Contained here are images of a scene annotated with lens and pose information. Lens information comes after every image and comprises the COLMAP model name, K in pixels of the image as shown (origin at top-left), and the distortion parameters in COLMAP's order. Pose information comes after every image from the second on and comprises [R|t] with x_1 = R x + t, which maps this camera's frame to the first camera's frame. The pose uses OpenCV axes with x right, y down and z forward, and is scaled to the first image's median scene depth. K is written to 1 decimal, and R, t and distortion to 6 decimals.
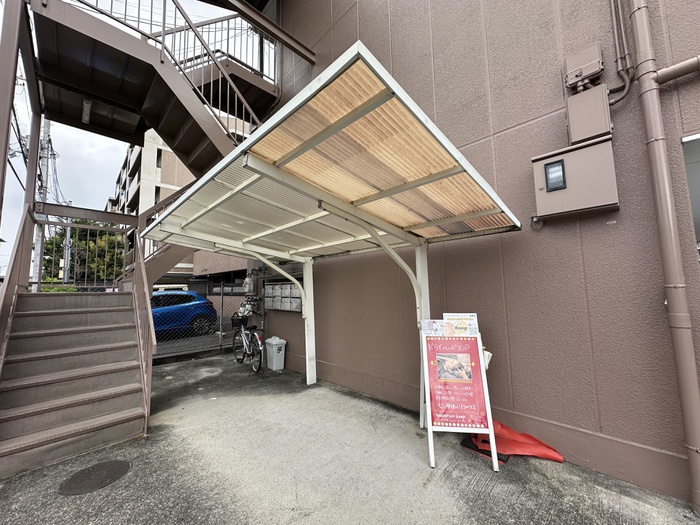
lens RADIAL K [[277.9, 0, 348.5], [0, 277.9, 262.7], [0, 0, 1]] dist [-0.002818, 0.000433]
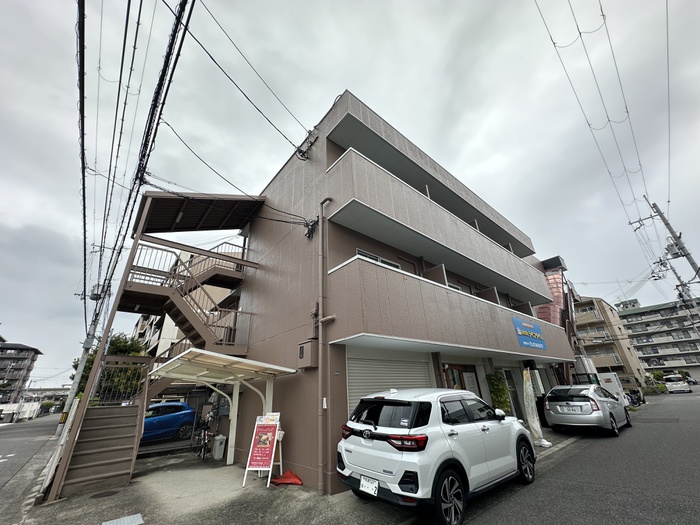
lens RADIAL K [[277.9, 0, 350.6], [0, 277.9, 262.0], [0, 0, 1]] dist [-0.002818, 0.000433]
pose [[0.996832, -0.056697, -0.055788, 0.733615], [0.034501, 0.940152, -0.339004, -0.109331], [0.071670, 0.336005, 0.939130, -0.891486]]
